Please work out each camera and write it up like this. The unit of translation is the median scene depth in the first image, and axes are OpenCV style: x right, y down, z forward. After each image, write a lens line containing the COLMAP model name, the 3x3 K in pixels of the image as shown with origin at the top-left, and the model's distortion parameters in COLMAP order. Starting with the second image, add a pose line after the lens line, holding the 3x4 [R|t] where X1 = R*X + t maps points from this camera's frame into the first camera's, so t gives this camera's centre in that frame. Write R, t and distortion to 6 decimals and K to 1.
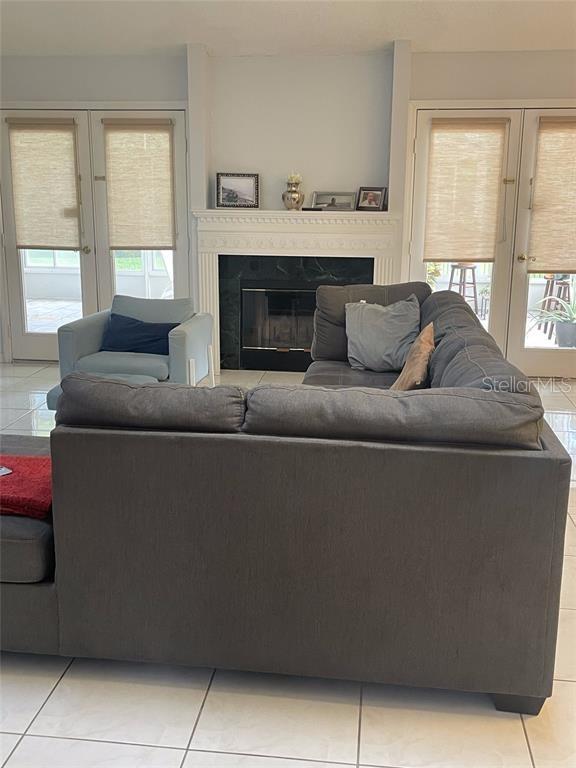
lens RADIAL K [[816.0, 0, 285.3], [0, 816.0, 361.4], [0, 0, 1]] dist [0.057248, 0.000000]
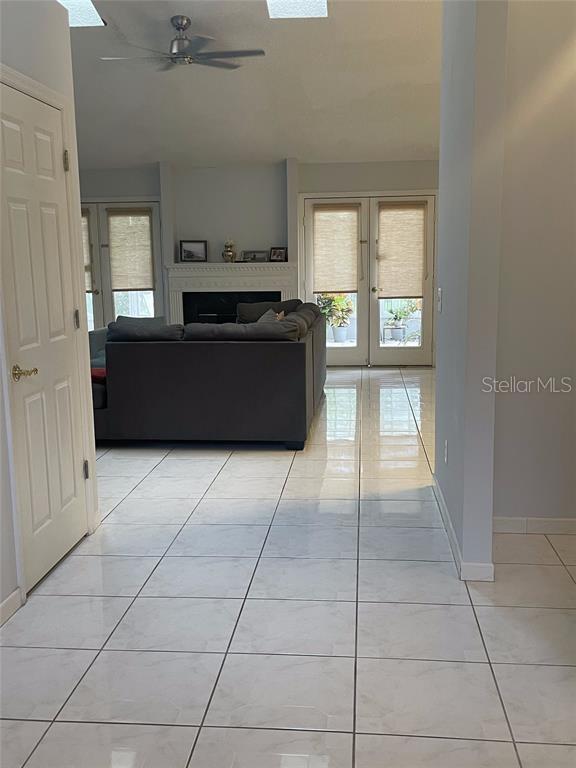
lens RADIAL K [[816.0, 0, 286.8], [0, 816.0, 383.4], [0, 0, 1]] dist [0.057248, 0.000000]
pose [[0.999322, -0.027746, 0.024196, 0.076193], [0.028976, 0.998224, -0.052047, 0.132922], [-0.022709, 0.052713, 0.998351, -0.564844]]
